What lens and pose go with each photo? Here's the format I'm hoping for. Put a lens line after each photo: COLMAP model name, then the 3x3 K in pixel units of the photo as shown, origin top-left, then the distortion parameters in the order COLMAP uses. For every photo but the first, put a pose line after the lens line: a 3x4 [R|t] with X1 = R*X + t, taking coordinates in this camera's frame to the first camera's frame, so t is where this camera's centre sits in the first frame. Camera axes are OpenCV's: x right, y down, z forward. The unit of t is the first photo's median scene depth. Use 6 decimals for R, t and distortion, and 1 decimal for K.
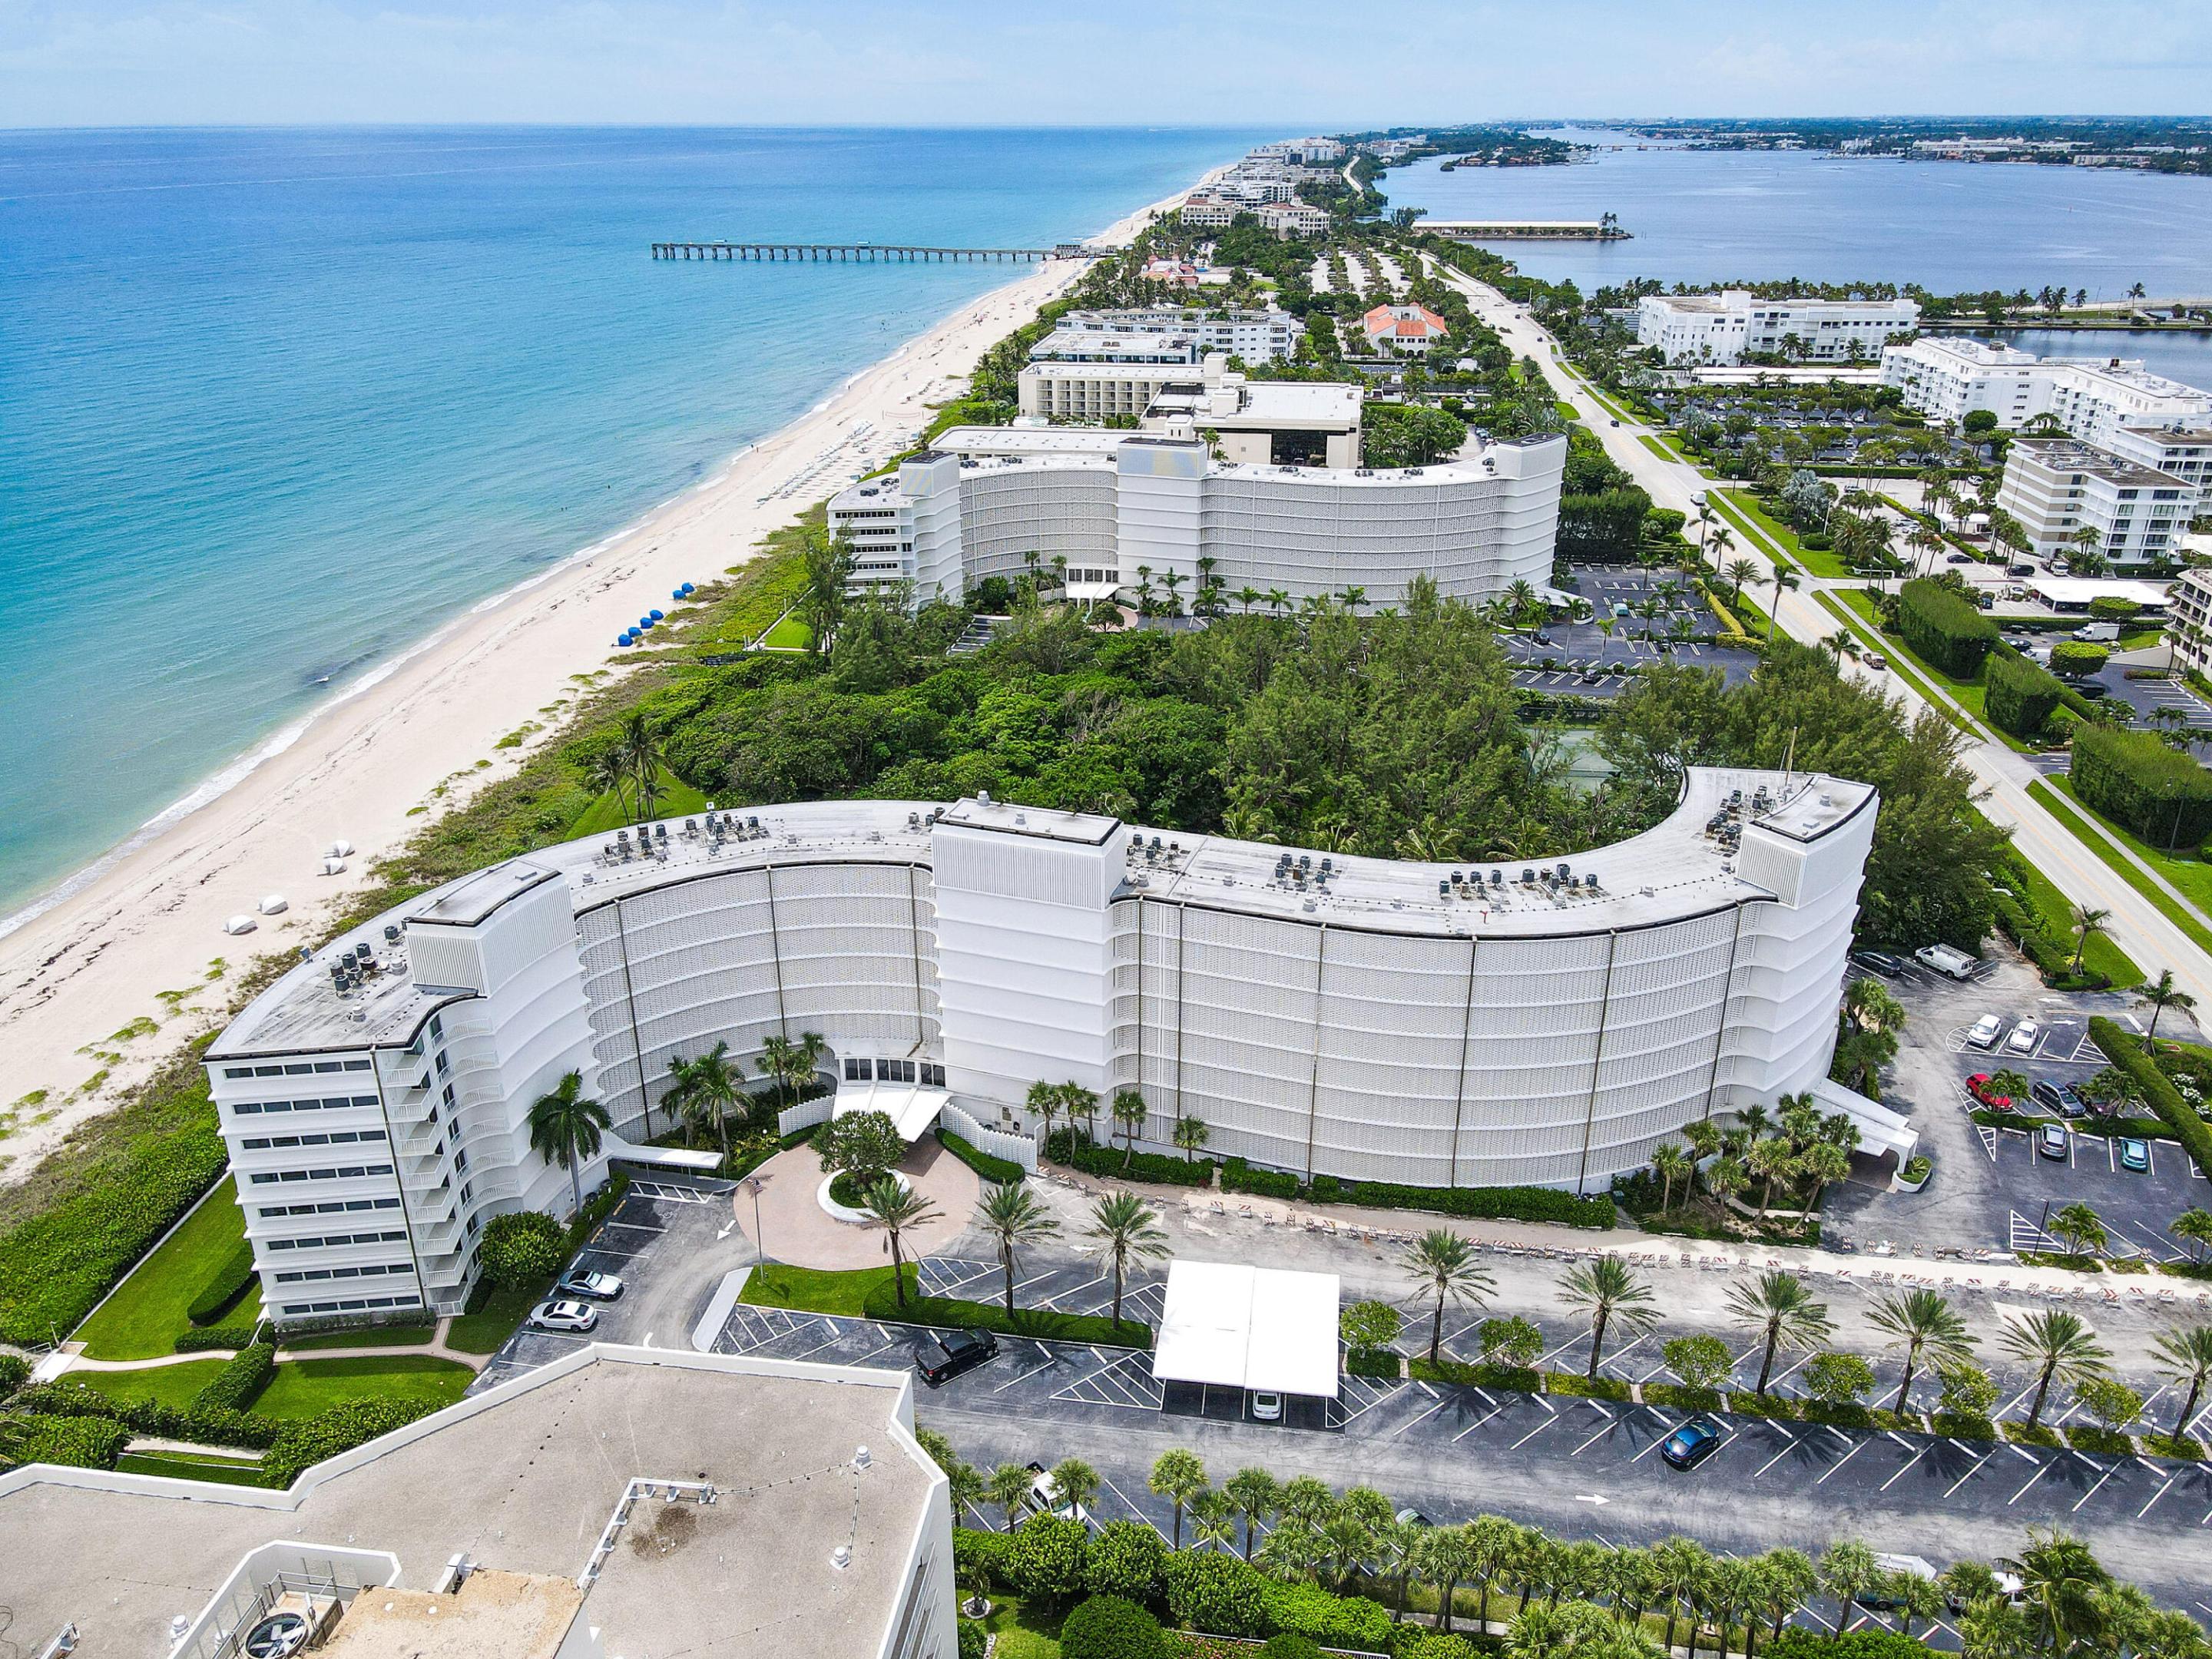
lens RADIAL K [[1621.5, 0, 1106.0], [0, 1621.5, 829.5], [0, 0, 1]] dist [0.006903, 0.009762]
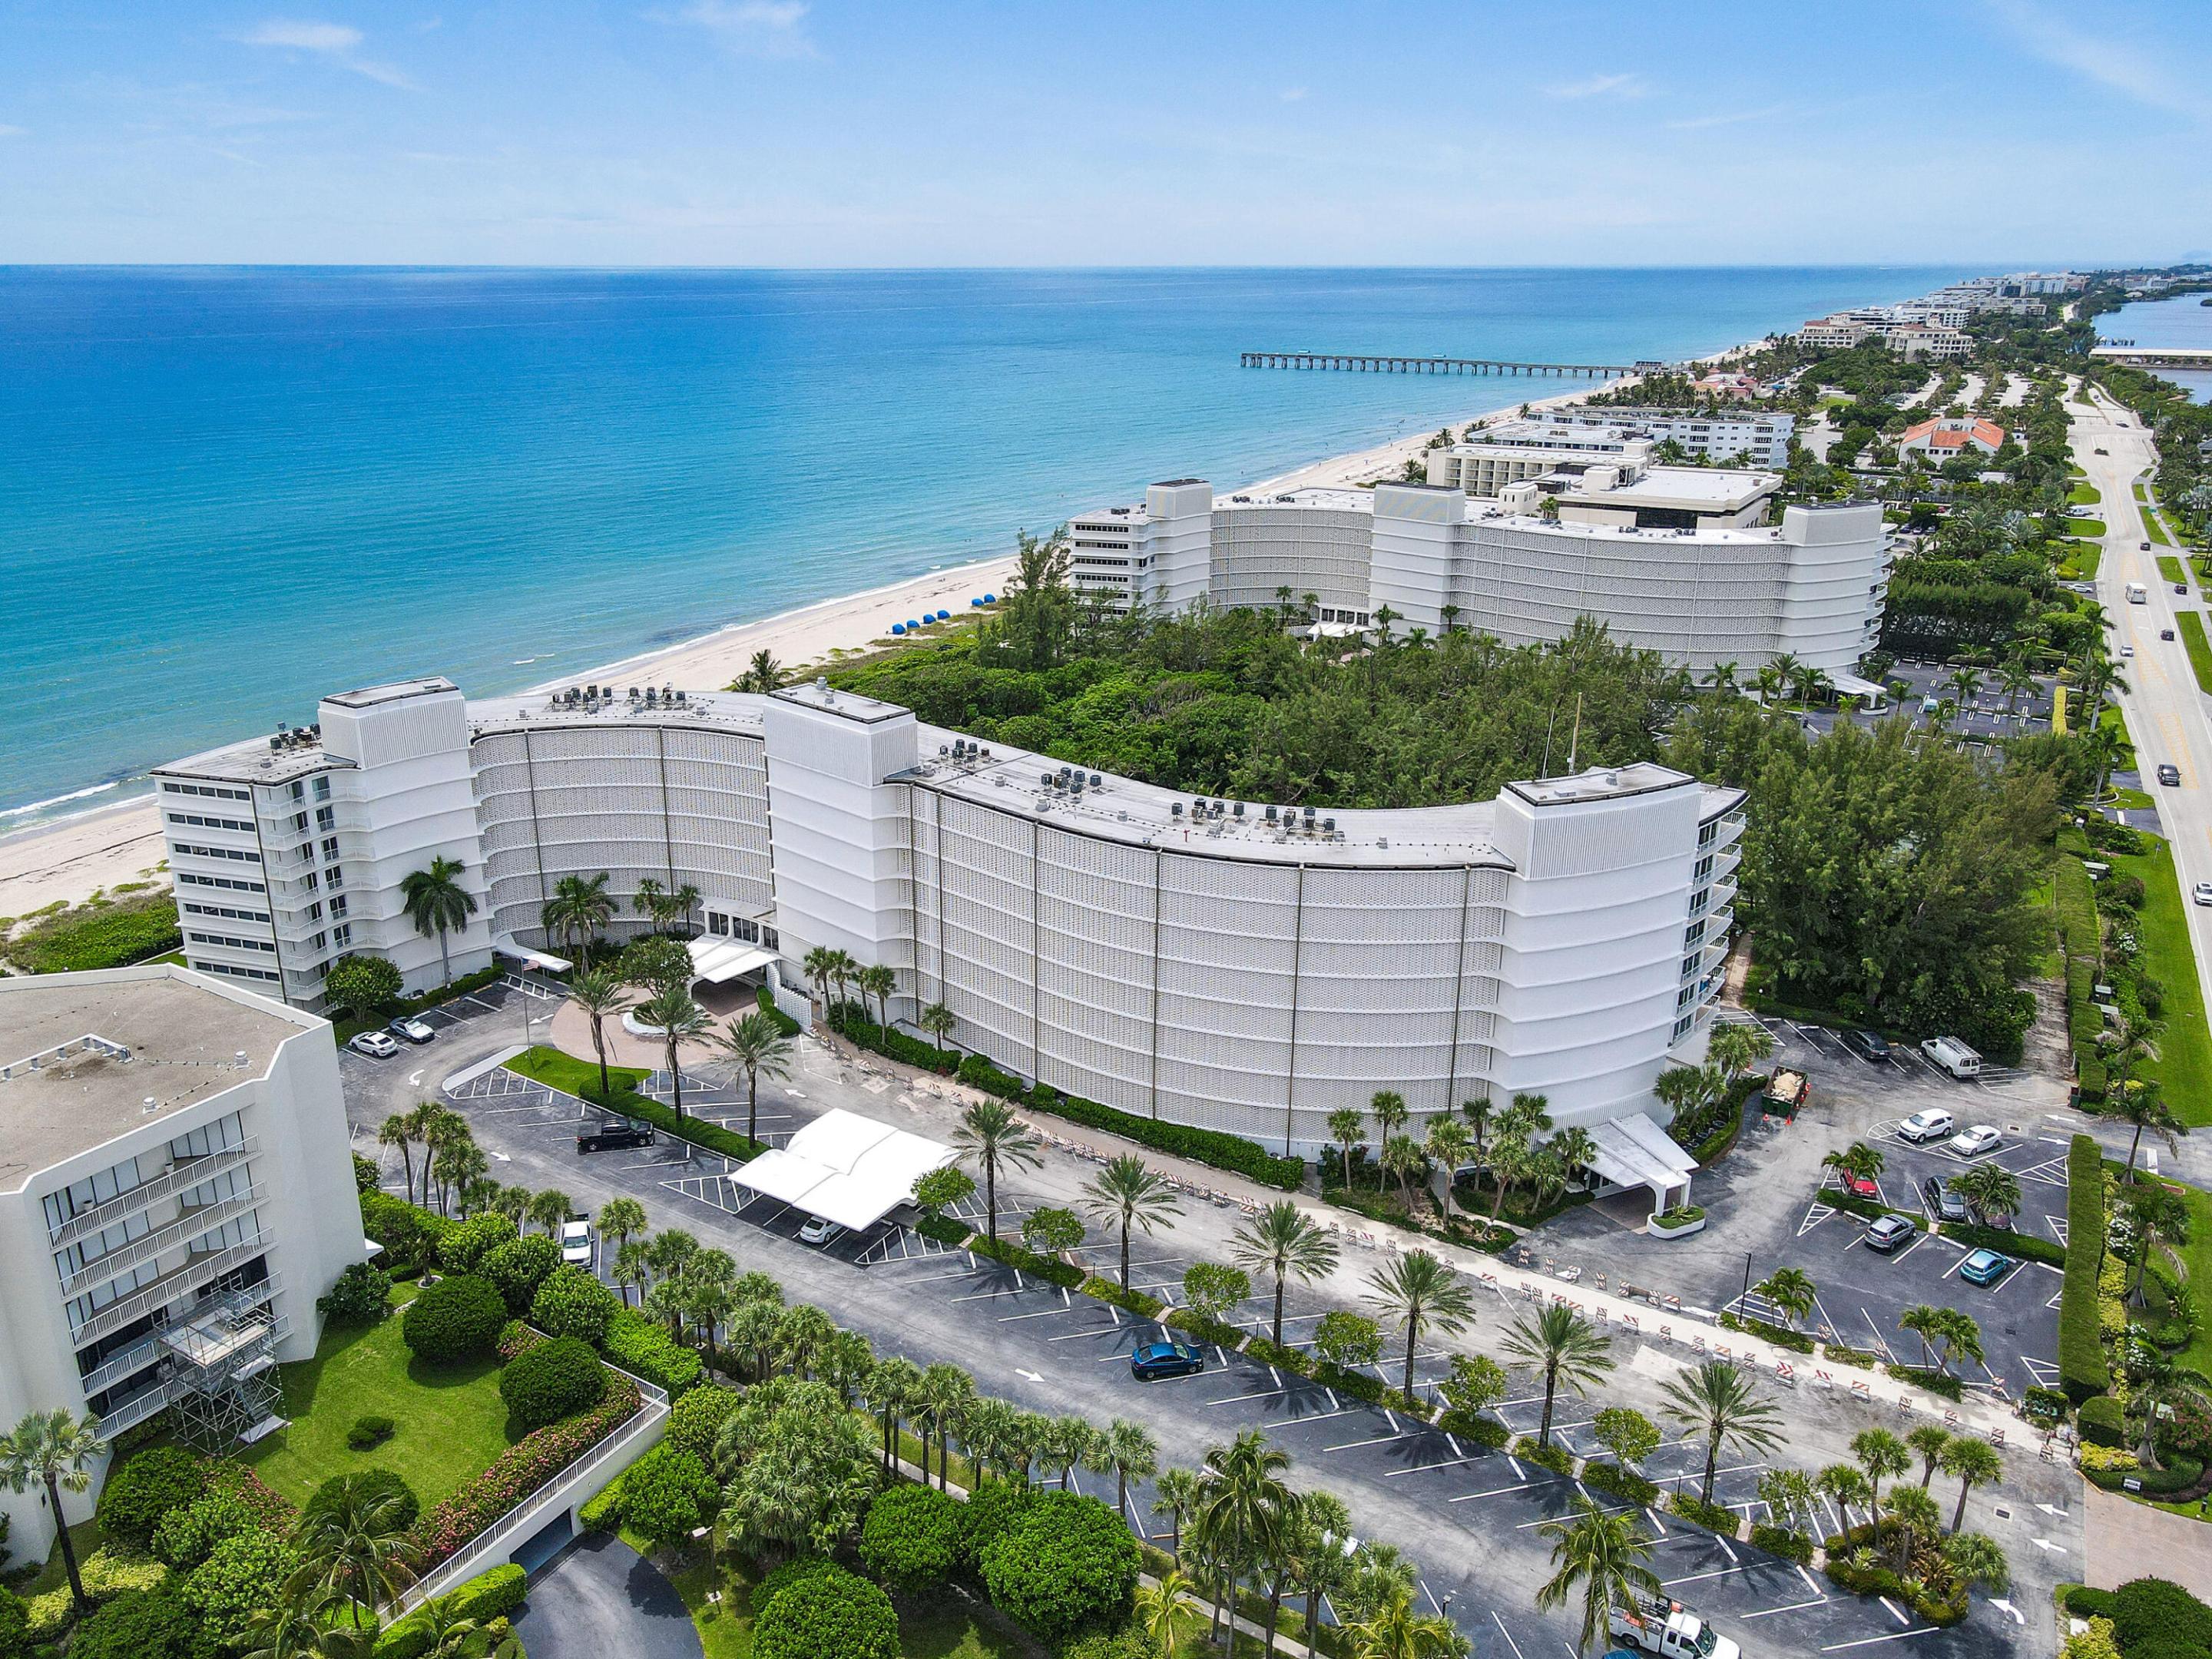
lens RADIAL K [[1663.4, 0, 1106.0], [0, 1663.4, 829.5], [0, 0, 1]] dist [0.006986, 0.036328]
pose [[0.913127, 0.132897, -0.385406, 0.542234], [-0.166999, 0.984352, -0.056237, 0.108312], [0.371901, 0.115714, 0.921032, 0.042395]]
